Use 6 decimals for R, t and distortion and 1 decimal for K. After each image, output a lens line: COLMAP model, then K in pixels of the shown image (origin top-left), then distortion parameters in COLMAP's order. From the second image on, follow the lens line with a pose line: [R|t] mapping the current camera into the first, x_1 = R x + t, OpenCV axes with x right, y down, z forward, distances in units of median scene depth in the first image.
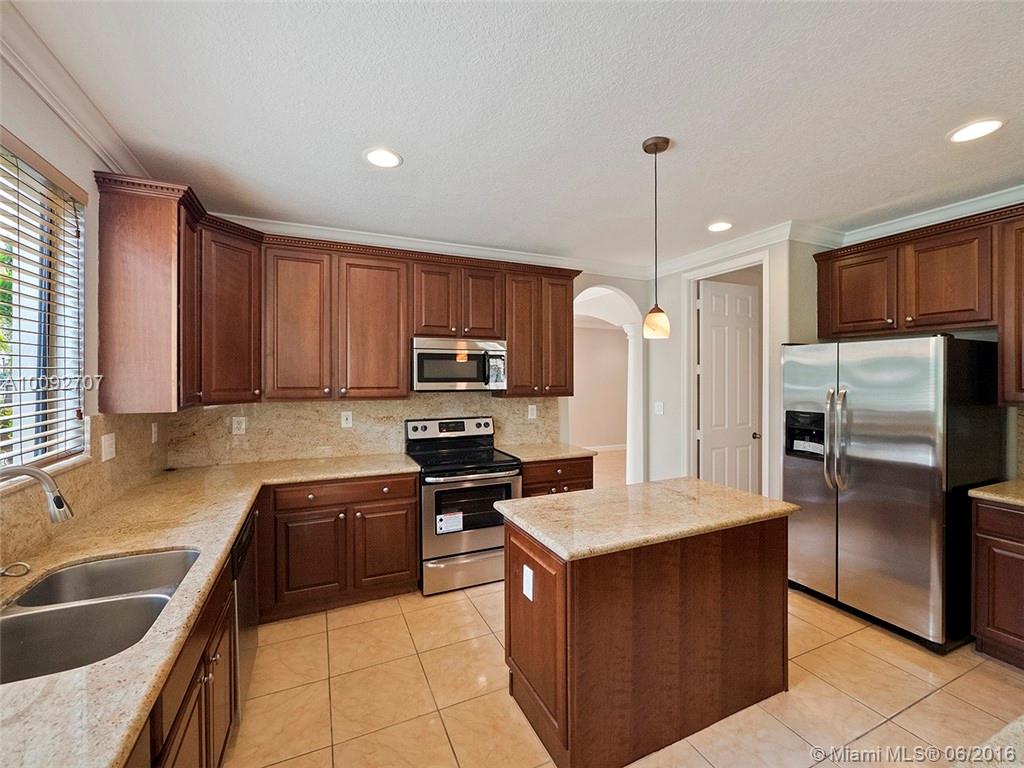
lens RADIAL K [[433.1, 0, 512.5], [0, 433.1, 379.4], [0, 0, 1]] dist [-0.002707, -0.000946]
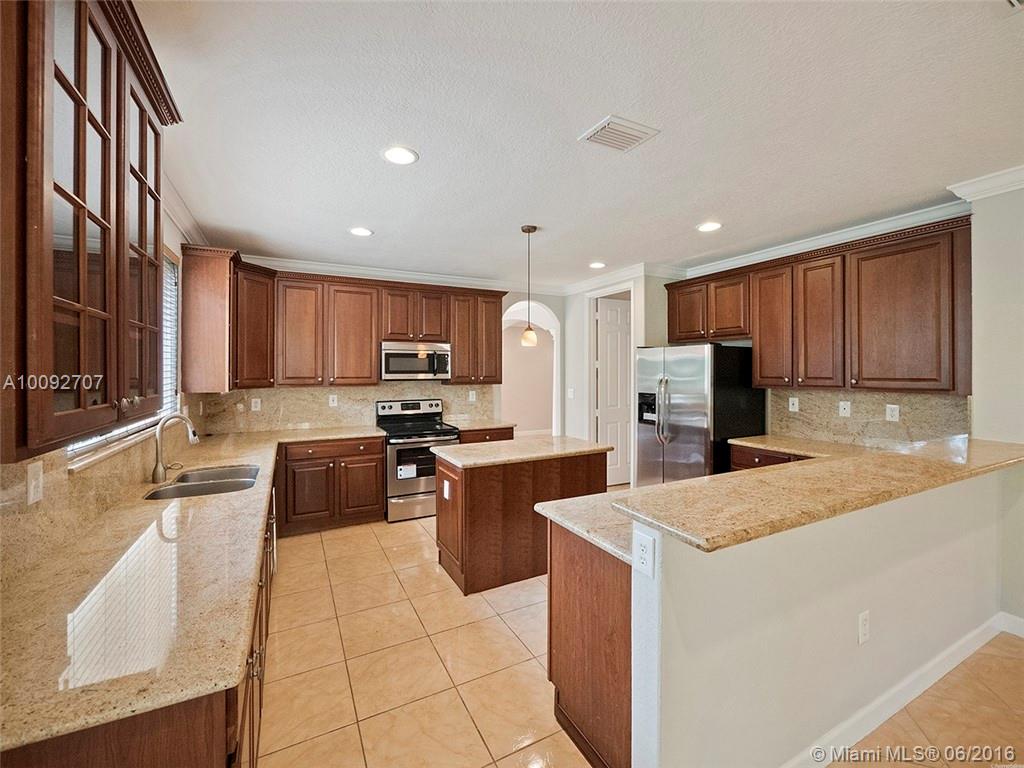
lens RADIAL K [[433.1, 0, 507.2], [0, 433.1, 367.8], [0, 0, 1]] dist [-0.002707, -0.000946]
pose [[0.999097, -0.000725, 0.042487, 0.125846], [0.001179, 0.999943, -0.010646, 0.002881], [-0.042477, 0.010687, 0.999040, -0.450458]]
